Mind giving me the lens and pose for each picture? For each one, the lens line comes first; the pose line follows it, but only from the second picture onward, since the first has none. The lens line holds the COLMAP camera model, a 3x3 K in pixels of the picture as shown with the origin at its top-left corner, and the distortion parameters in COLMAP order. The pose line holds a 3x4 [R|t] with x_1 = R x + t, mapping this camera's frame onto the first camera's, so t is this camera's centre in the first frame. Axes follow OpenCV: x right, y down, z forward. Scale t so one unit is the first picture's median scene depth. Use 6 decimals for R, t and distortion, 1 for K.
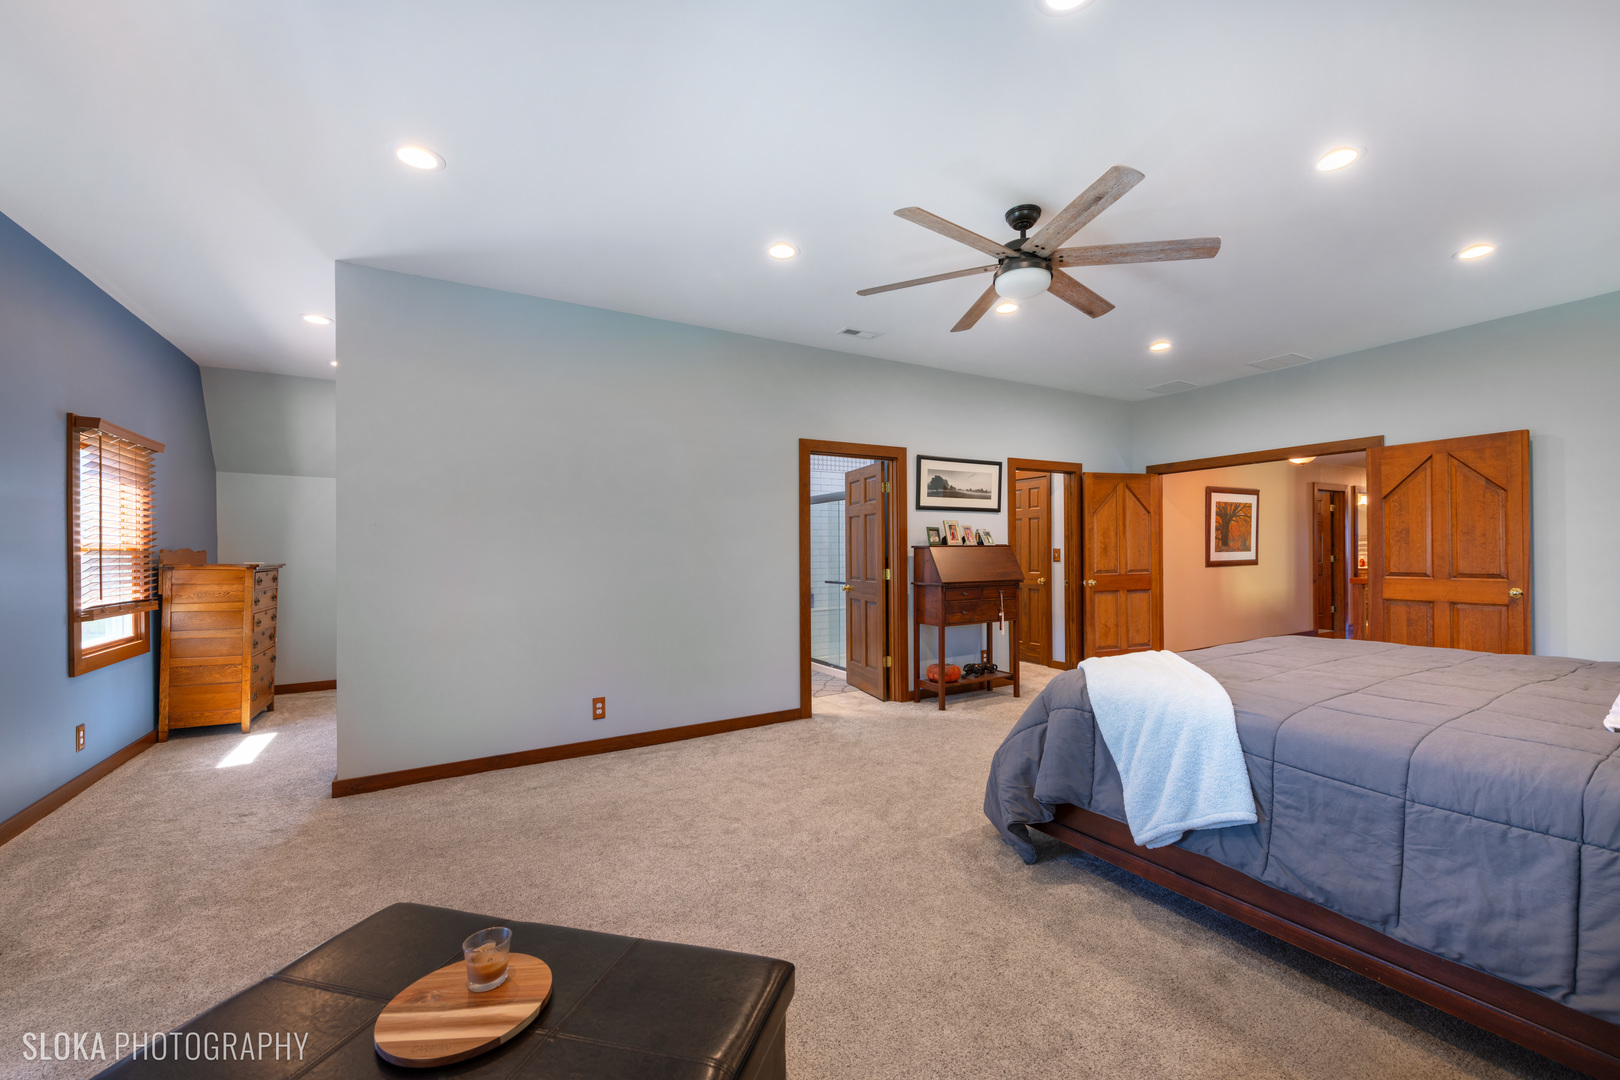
lens RADIAL K [[643.9, 0, 835.1], [0, 643.9, 543.7], [0, 0, 1]] dist [-0.009840, 0.000009]
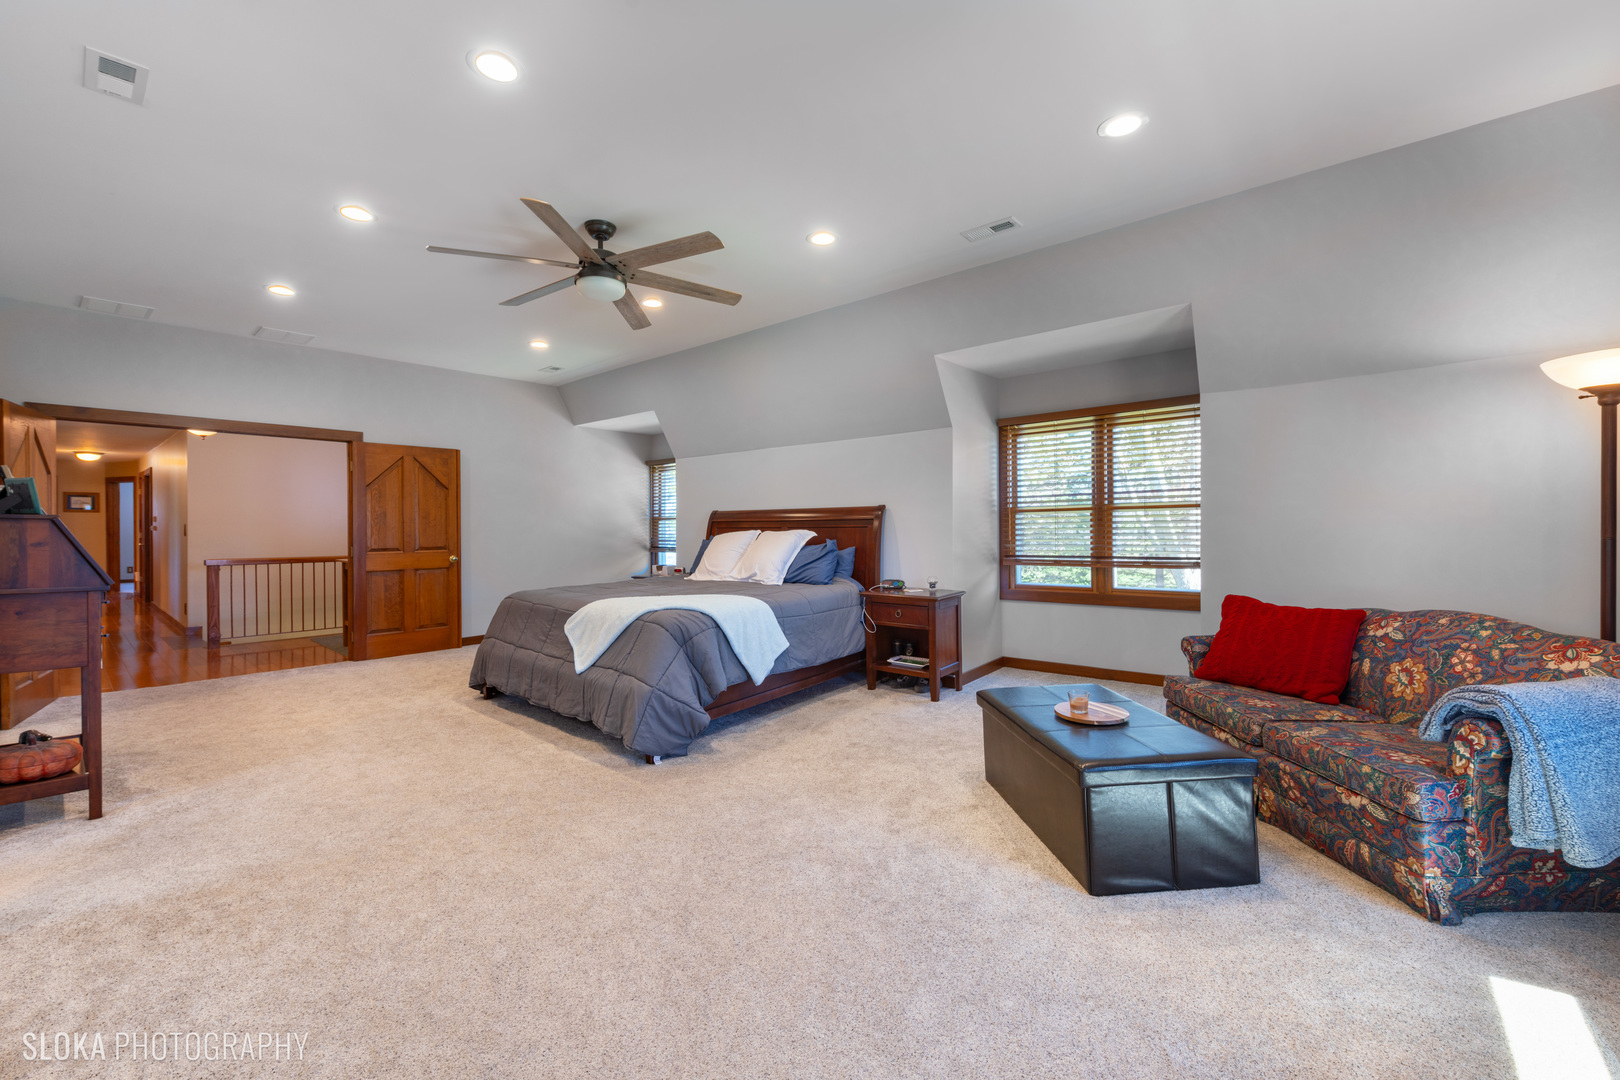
lens RADIAL K [[643.9, 0, 835.1], [0, 643.9, 543.7], [0, 0, 1]] dist [-0.009840, 0.000009]
pose [[-0.347059, -0.014665, 0.937729, -0.627682], [-0.002472, 0.999889, 0.014722, 0.017701], [-0.937840, 0.002792, -0.347057, 0.681169]]
